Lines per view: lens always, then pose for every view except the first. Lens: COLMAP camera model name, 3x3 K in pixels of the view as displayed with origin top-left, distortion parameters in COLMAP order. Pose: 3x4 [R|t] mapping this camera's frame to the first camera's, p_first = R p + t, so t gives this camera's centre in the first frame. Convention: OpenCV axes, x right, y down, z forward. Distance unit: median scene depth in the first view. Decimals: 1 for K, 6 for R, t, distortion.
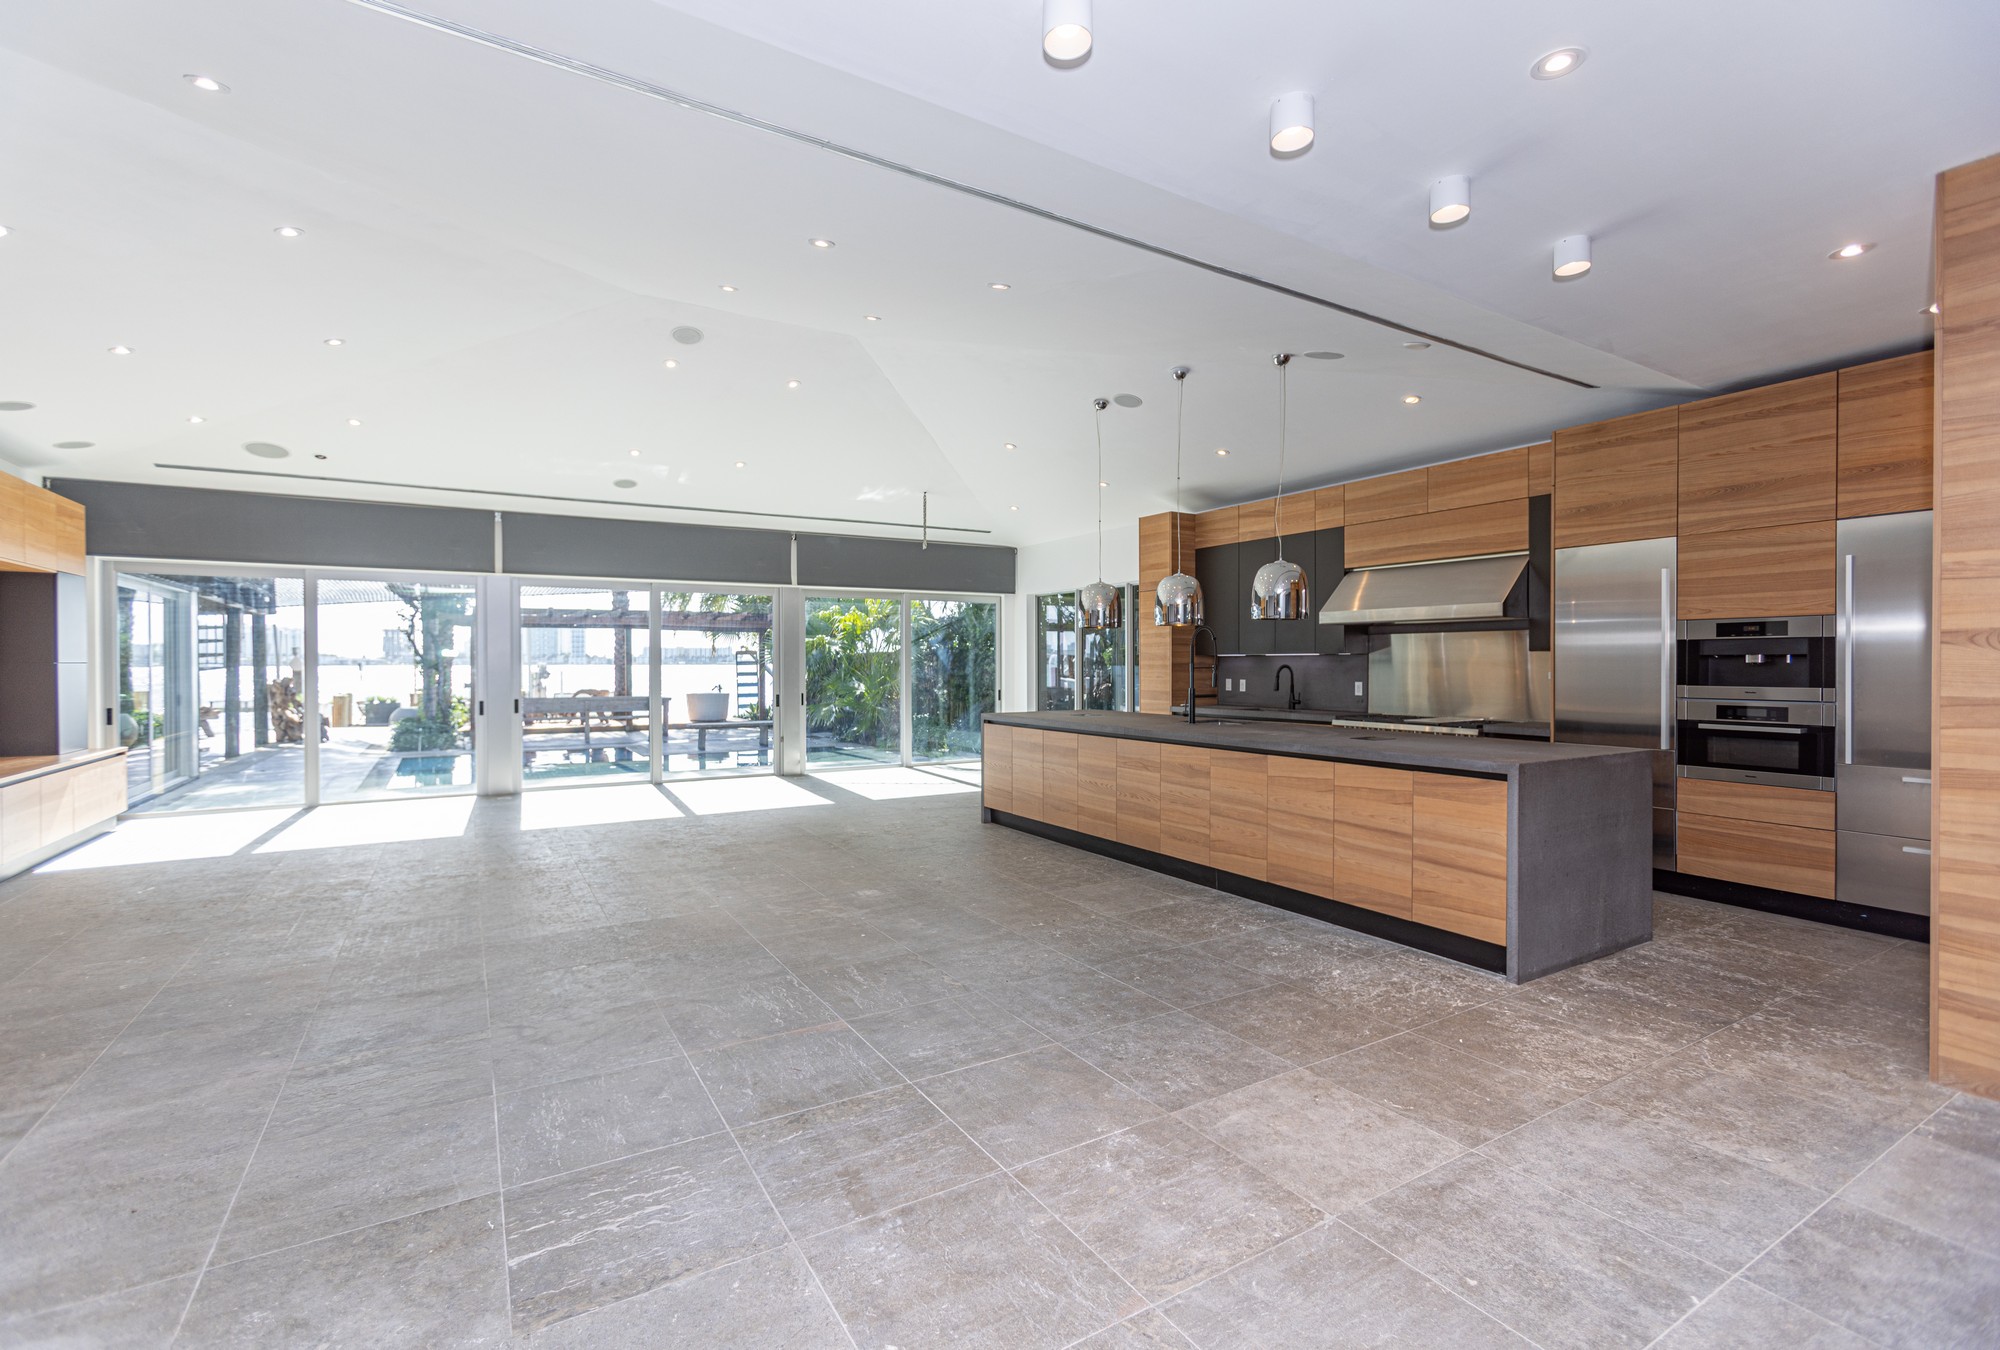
lens RADIAL K [[923.4, 0, 1006.6], [0, 923.4, 663.4], [0, 0, 1]] dist [0.003165, 0.001378]
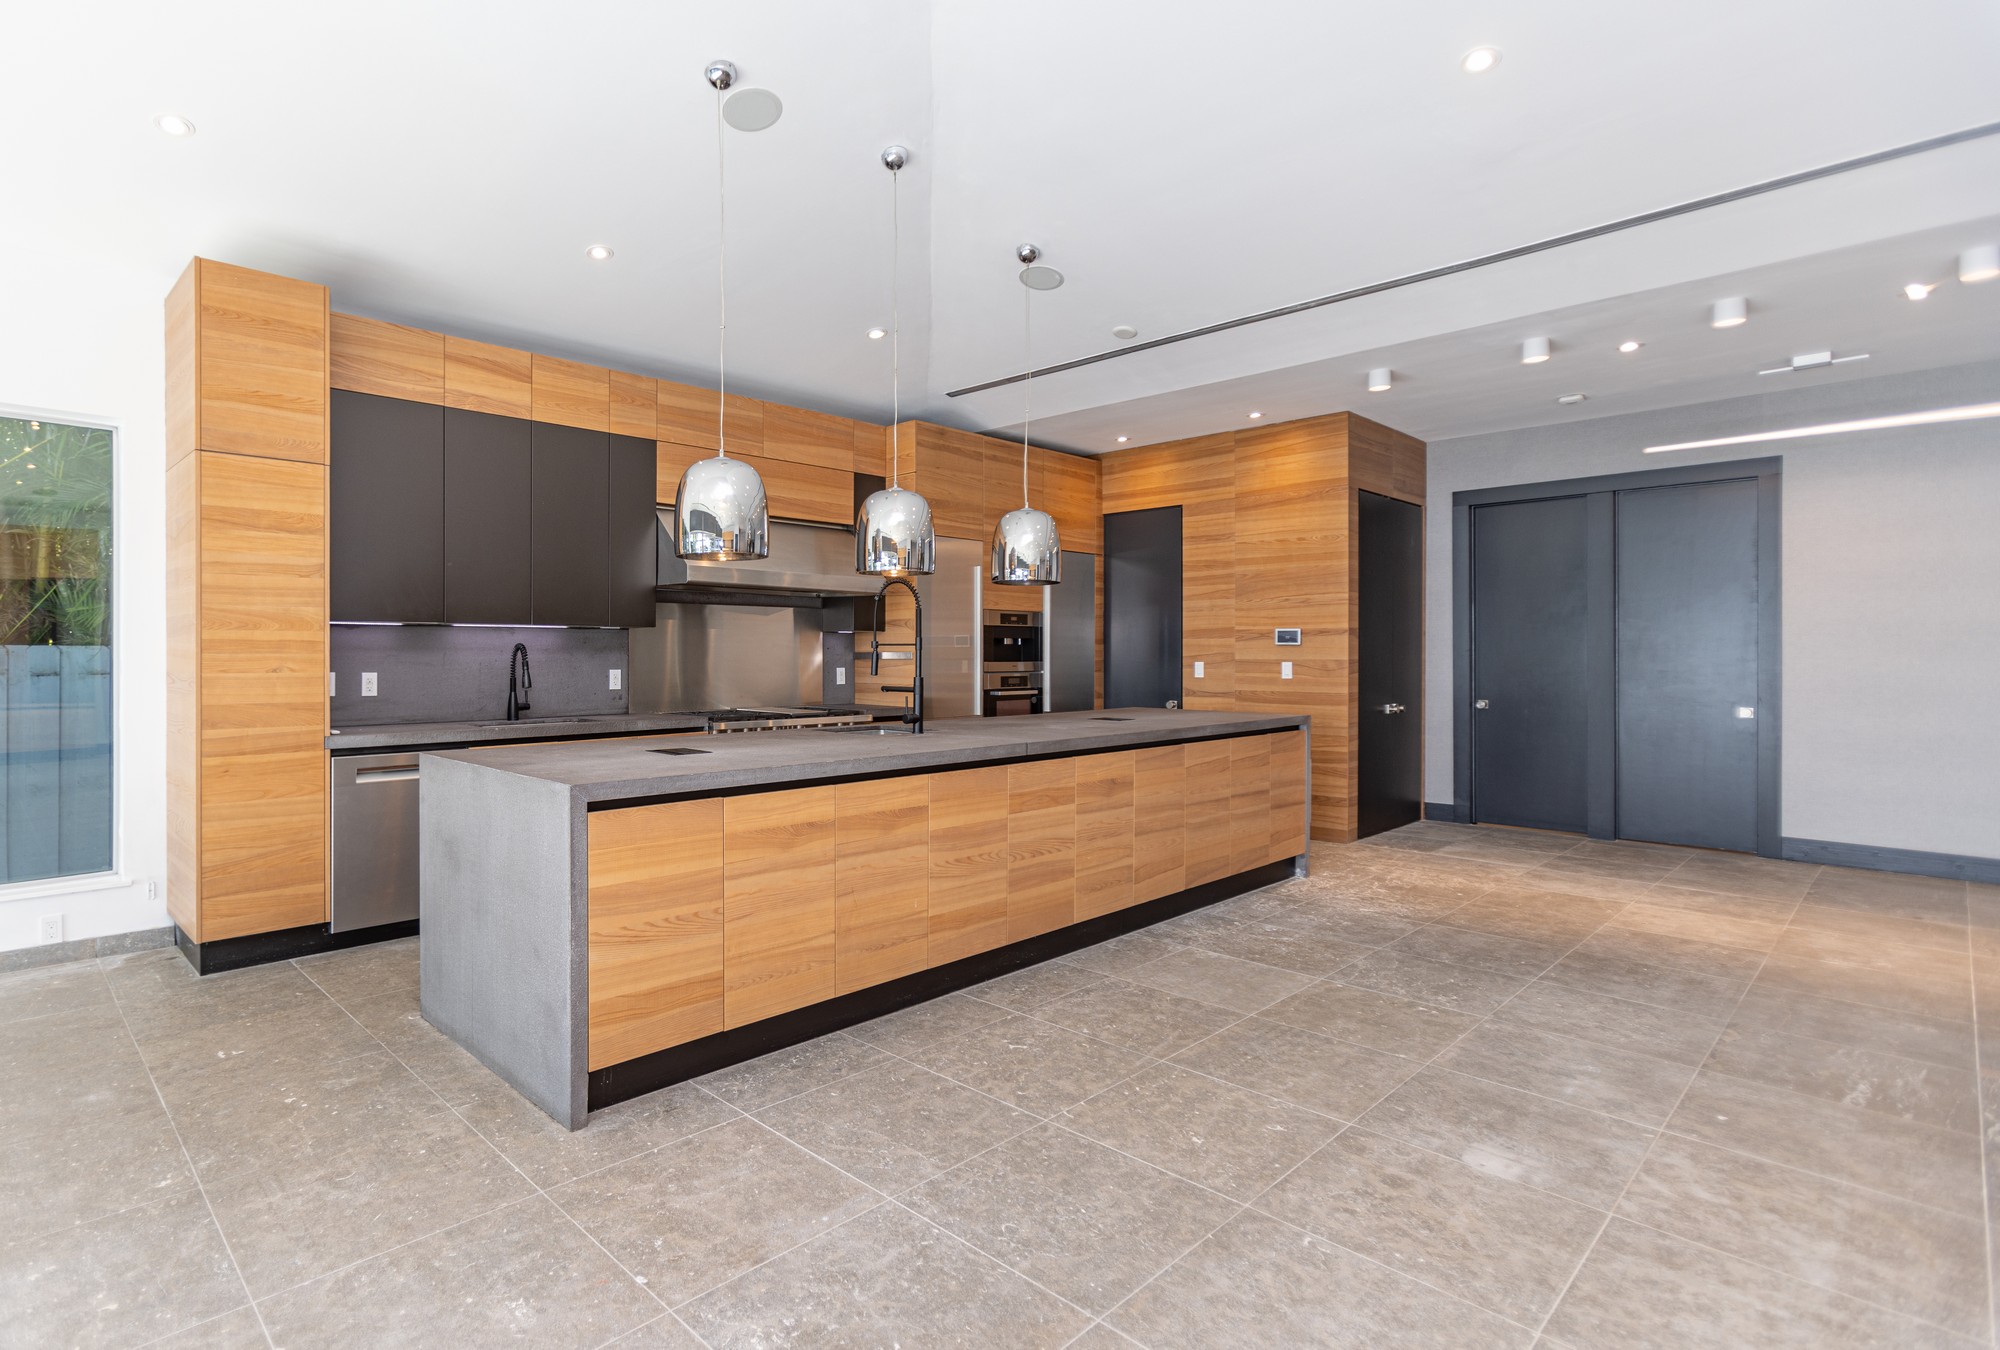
lens RADIAL K [[923.4, 0, 1006.6], [0, 923.4, 663.4], [0, 0, 1]] dist [0.003165, 0.001378]
pose [[-0.208653, -0.005125, 0.977976, -0.580910], [0.008889, 0.999935, 0.007136, 0.019062], [-0.977949, 0.010182, -0.208594, 1.476415]]
